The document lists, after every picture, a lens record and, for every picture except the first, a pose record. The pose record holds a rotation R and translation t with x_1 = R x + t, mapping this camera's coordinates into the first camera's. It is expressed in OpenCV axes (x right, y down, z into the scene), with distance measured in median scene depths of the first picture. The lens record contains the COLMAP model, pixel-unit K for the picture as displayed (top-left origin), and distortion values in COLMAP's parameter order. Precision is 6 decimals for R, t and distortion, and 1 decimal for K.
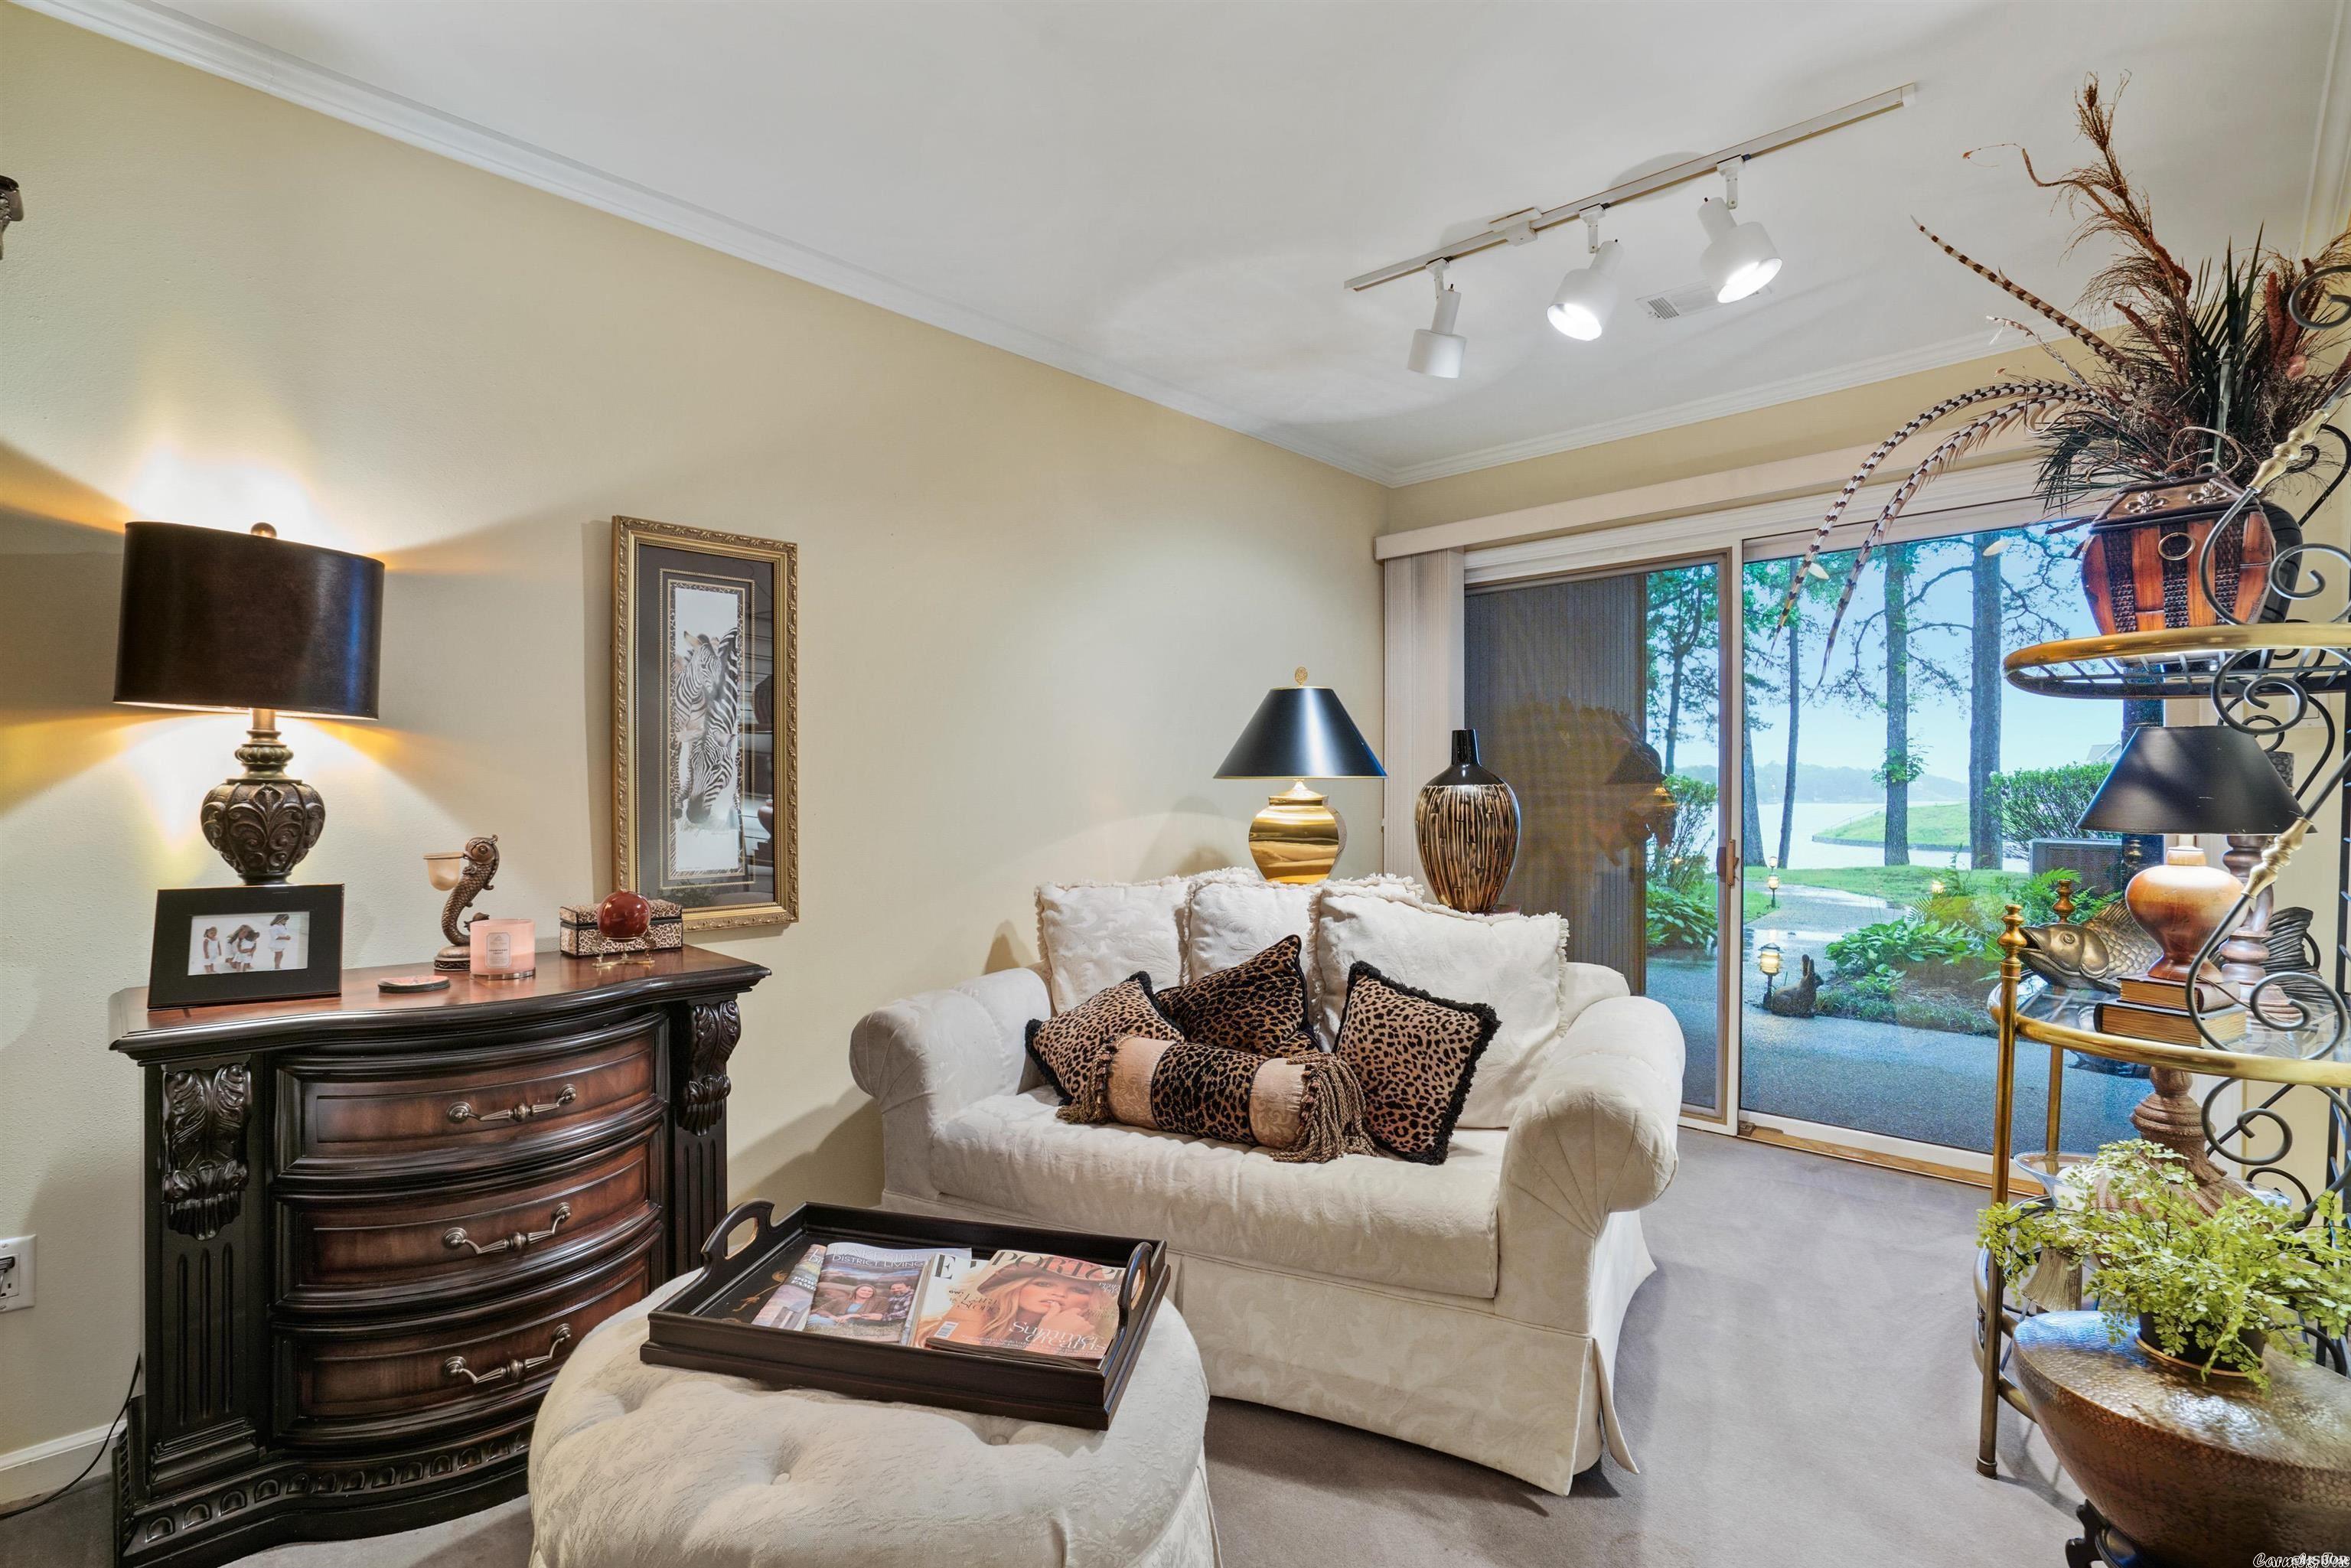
lens RADIAL K [[1096.0, 0, 1180.0], [0, 1096.0, 798.7], [0, 0, 1]] dist [-0.044483, 0.015483]
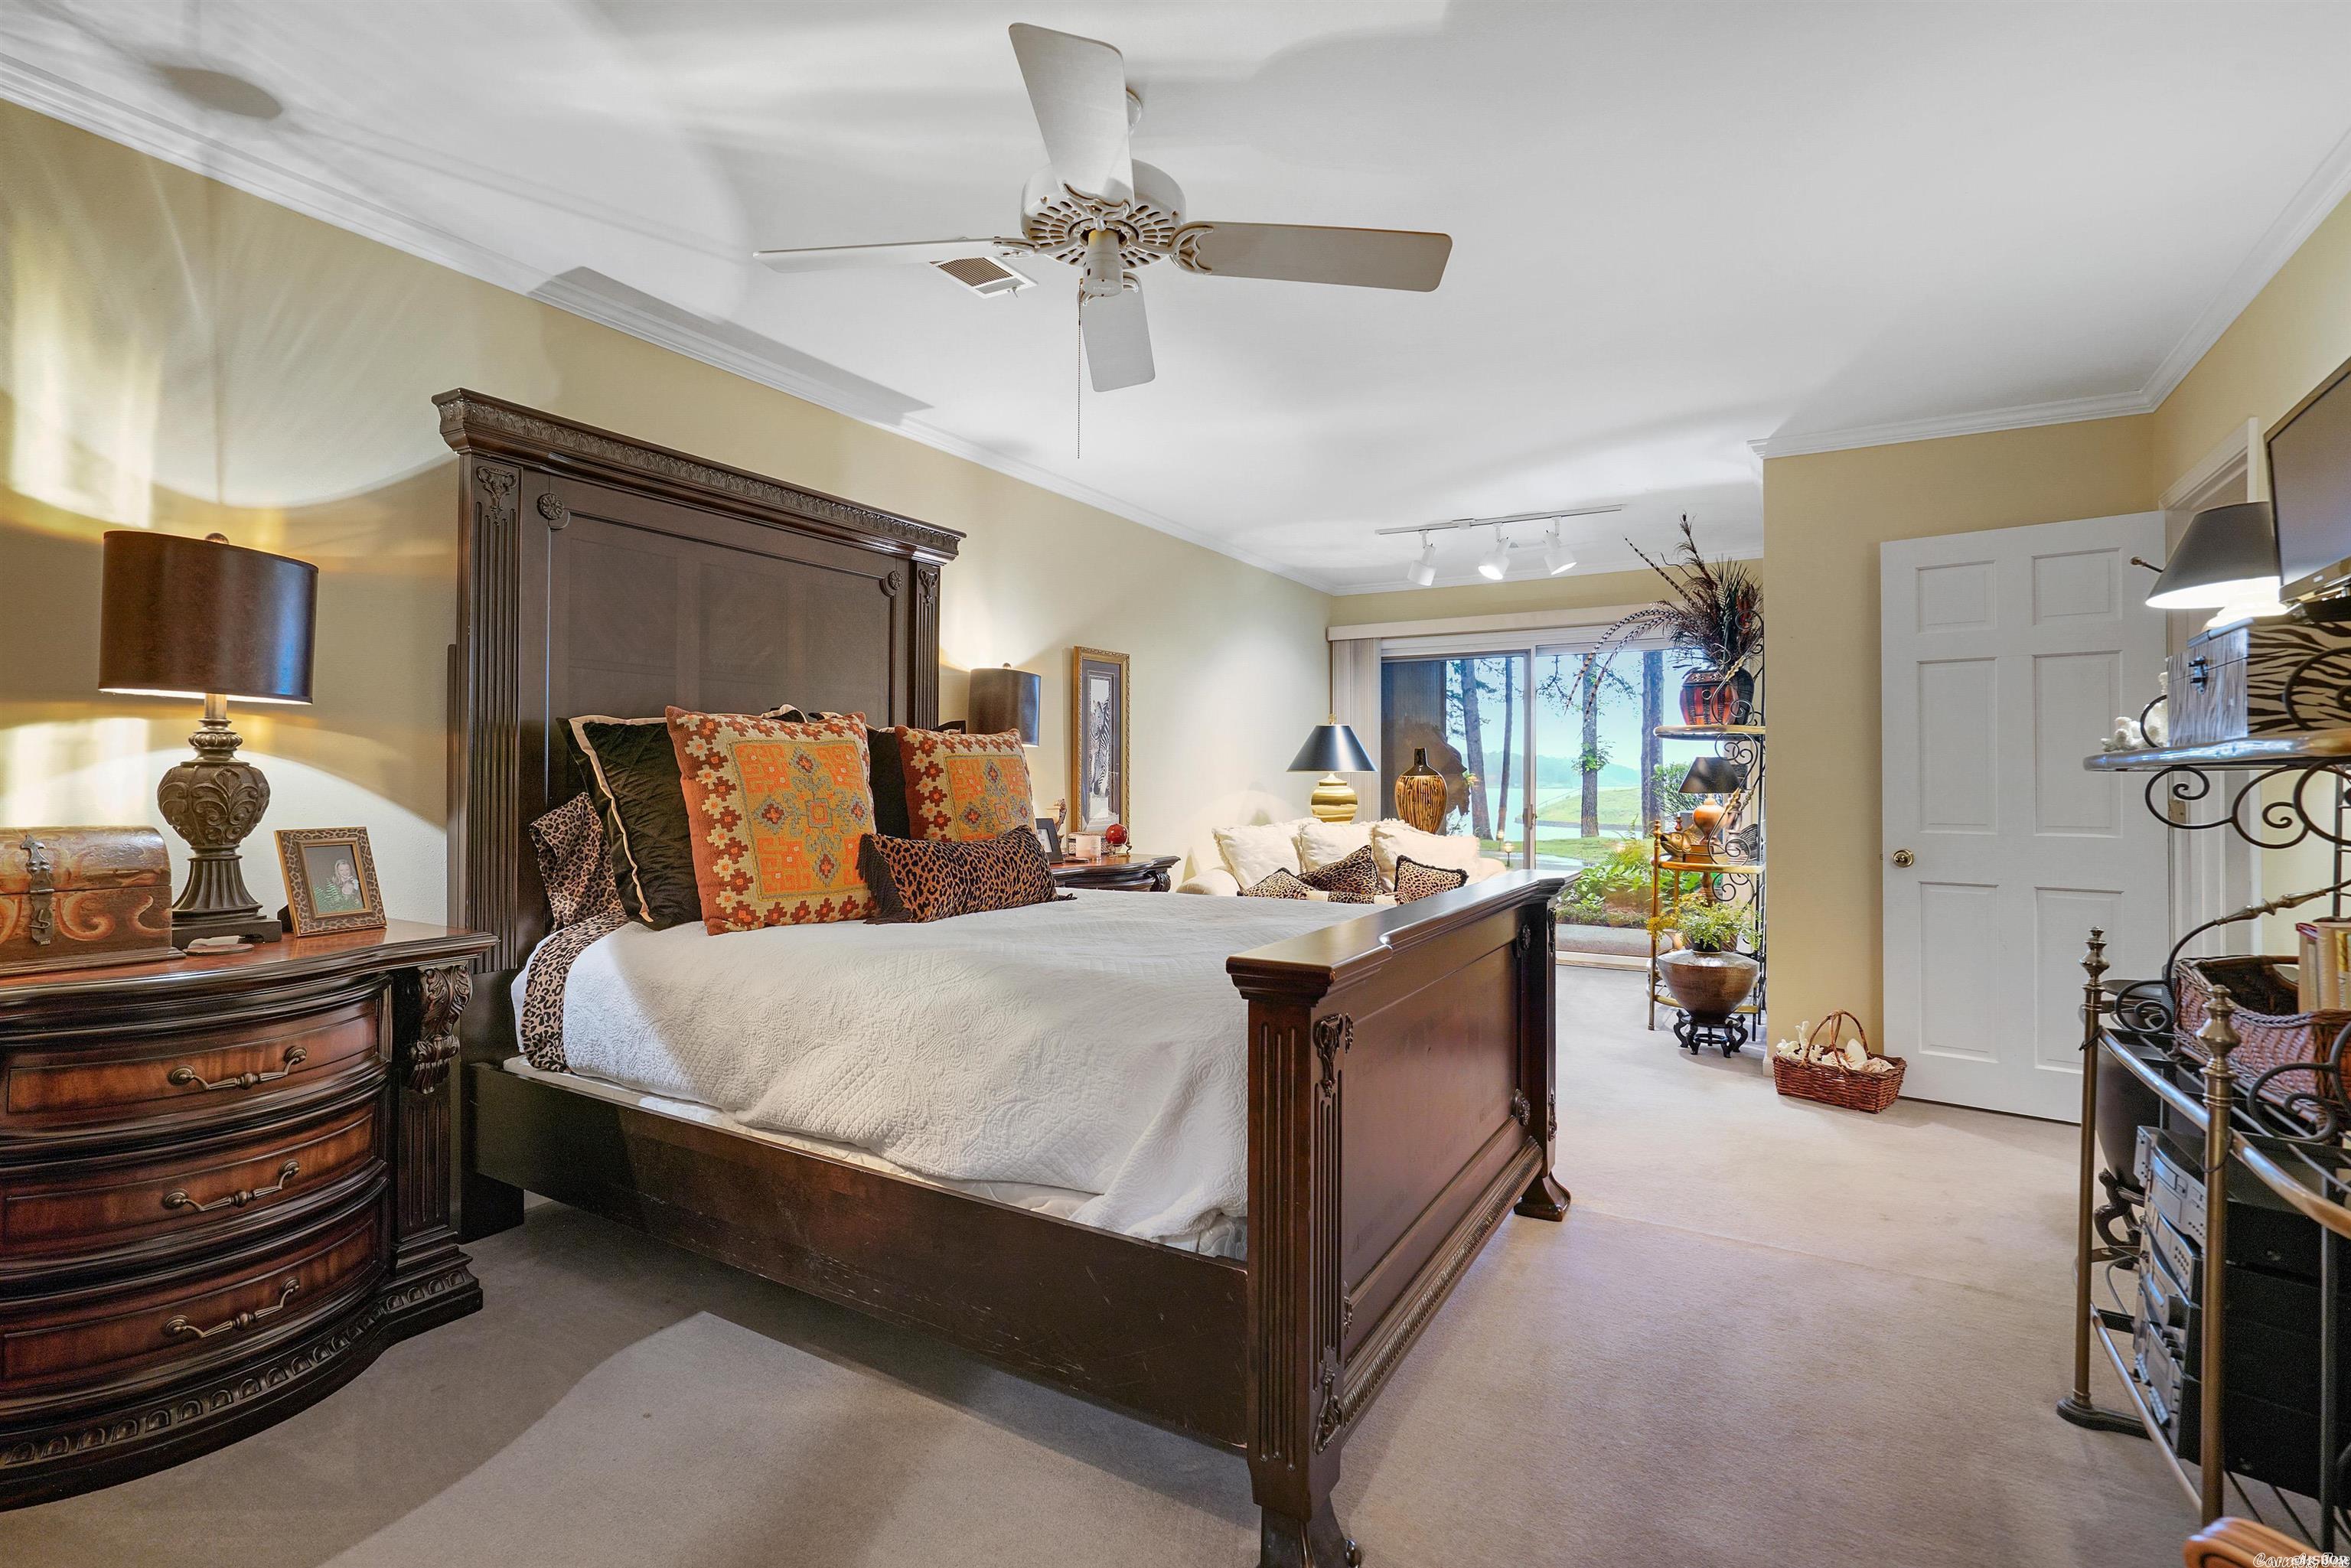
lens RADIAL K [[1096.0, 0, 1171.0], [0, 1096.0, 773.9], [0, 0, 1]] dist [-0.044483, 0.015483]
pose [[0.974678, 0.002703, 0.223598, -0.600287], [-0.000672, 0.999958, -0.009157, 0.002615], [-0.223613, 0.008775, 0.974638, -0.811981]]
